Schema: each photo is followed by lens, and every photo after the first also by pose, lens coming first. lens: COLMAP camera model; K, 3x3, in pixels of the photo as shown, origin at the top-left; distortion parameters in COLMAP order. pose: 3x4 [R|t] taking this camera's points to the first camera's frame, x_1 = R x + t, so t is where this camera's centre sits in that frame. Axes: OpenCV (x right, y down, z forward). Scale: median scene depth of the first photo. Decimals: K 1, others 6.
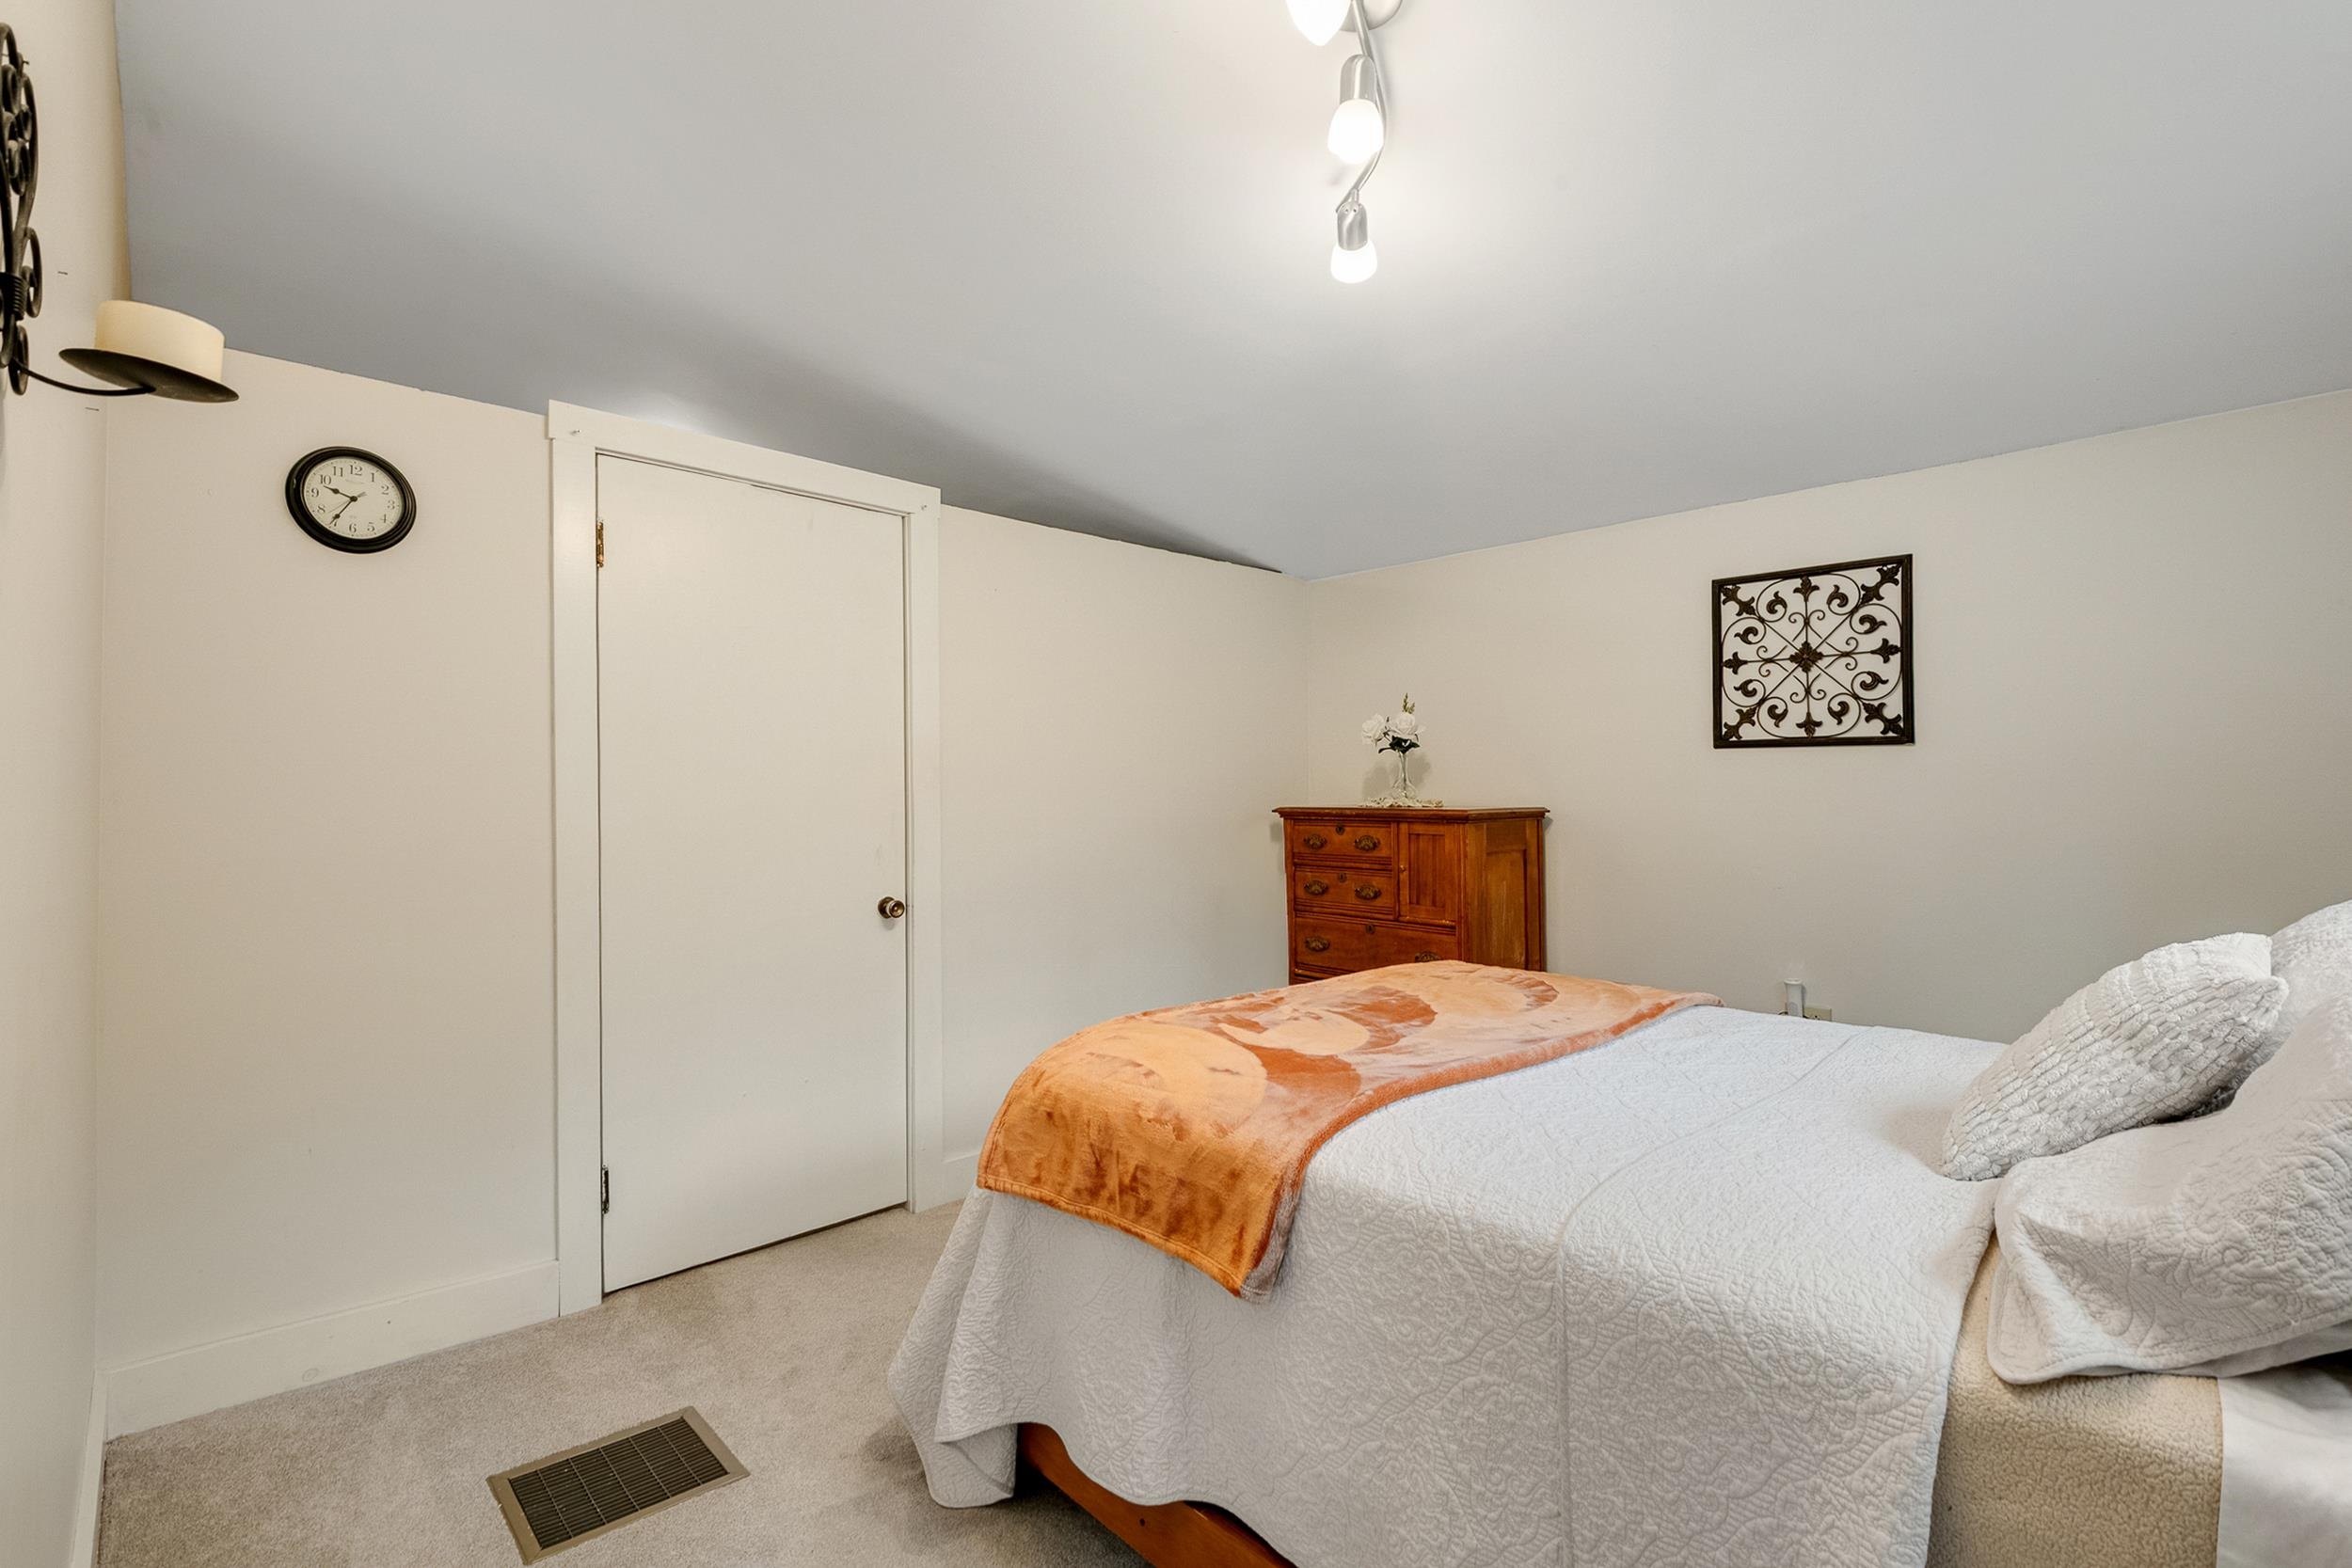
lens RADIAL K [[1079.1, 0, 1174.9], [0, 1079.1, 792.3], [0, 0, 1]] dist [-0.010459, -0.009613]
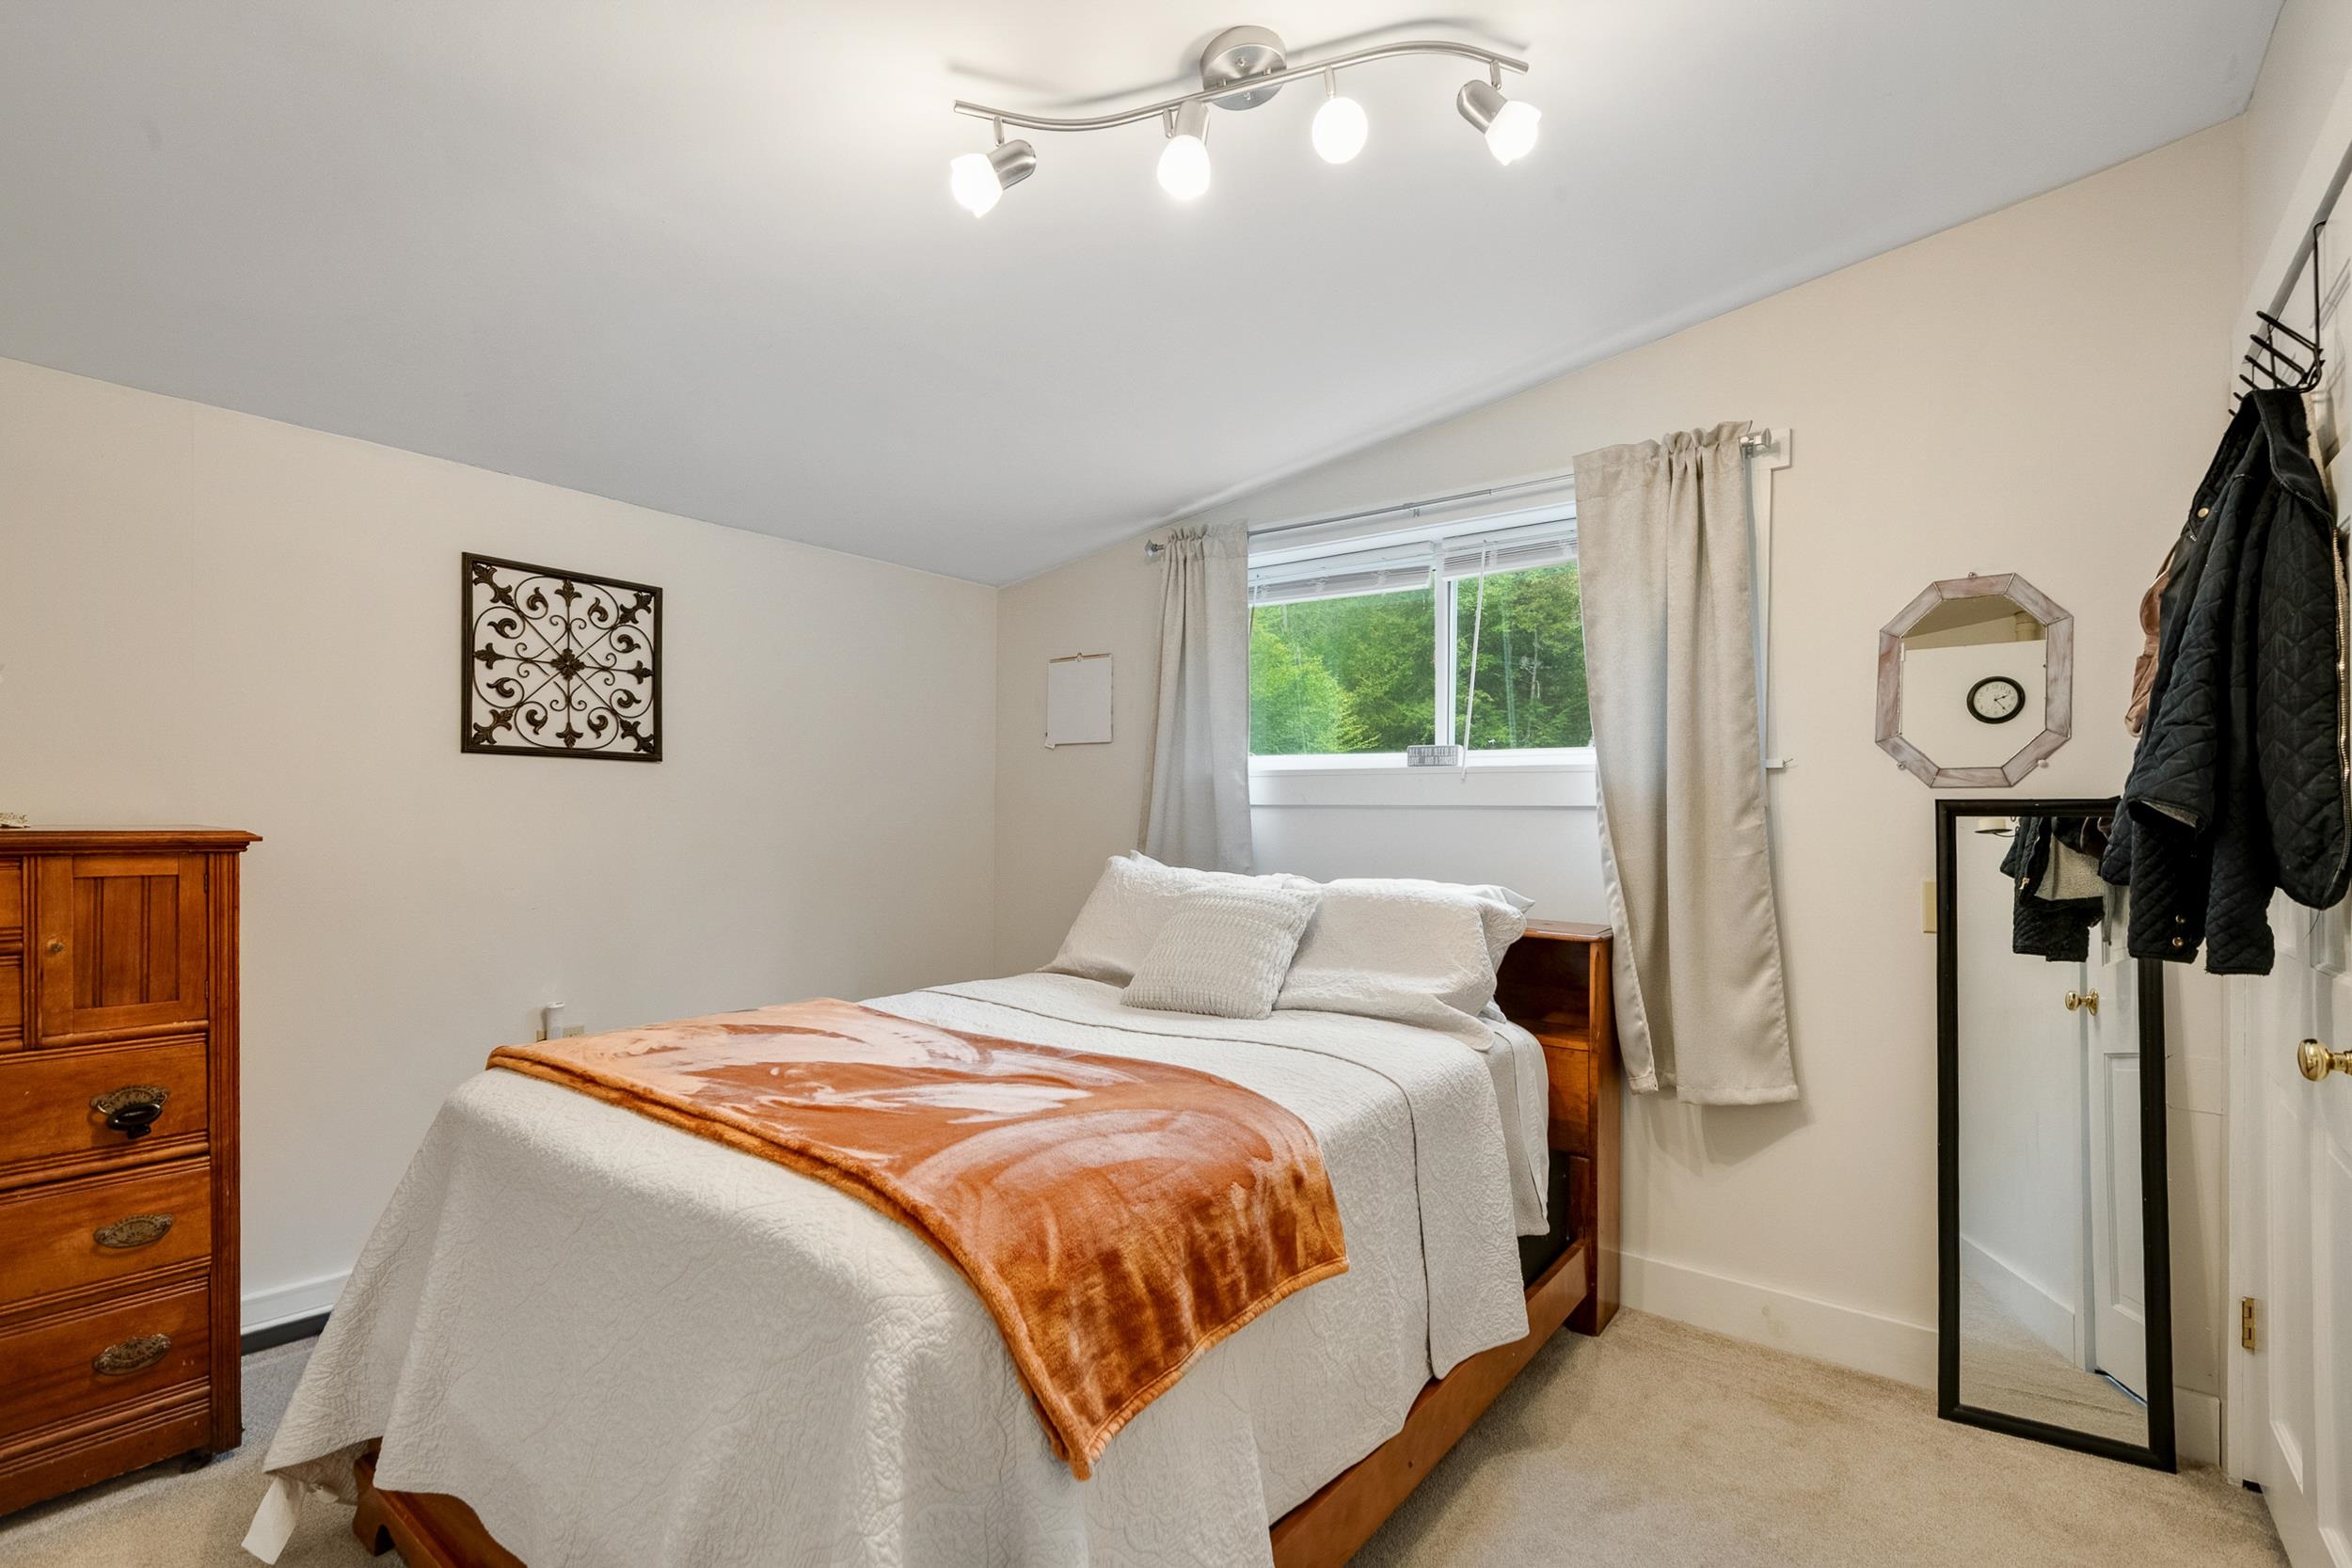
lens RADIAL K [[1079.1, 0, 1176.5], [0, 1079.1, 800.0], [0, 0, 1]] dist [-0.010459, -0.009613]
pose [[-0.181293, 0.005015, 0.983416, -0.451375], [-0.013830, 0.999875, -0.007649, -0.005151], [-0.983332, -0.014987, -0.181201, 0.636090]]
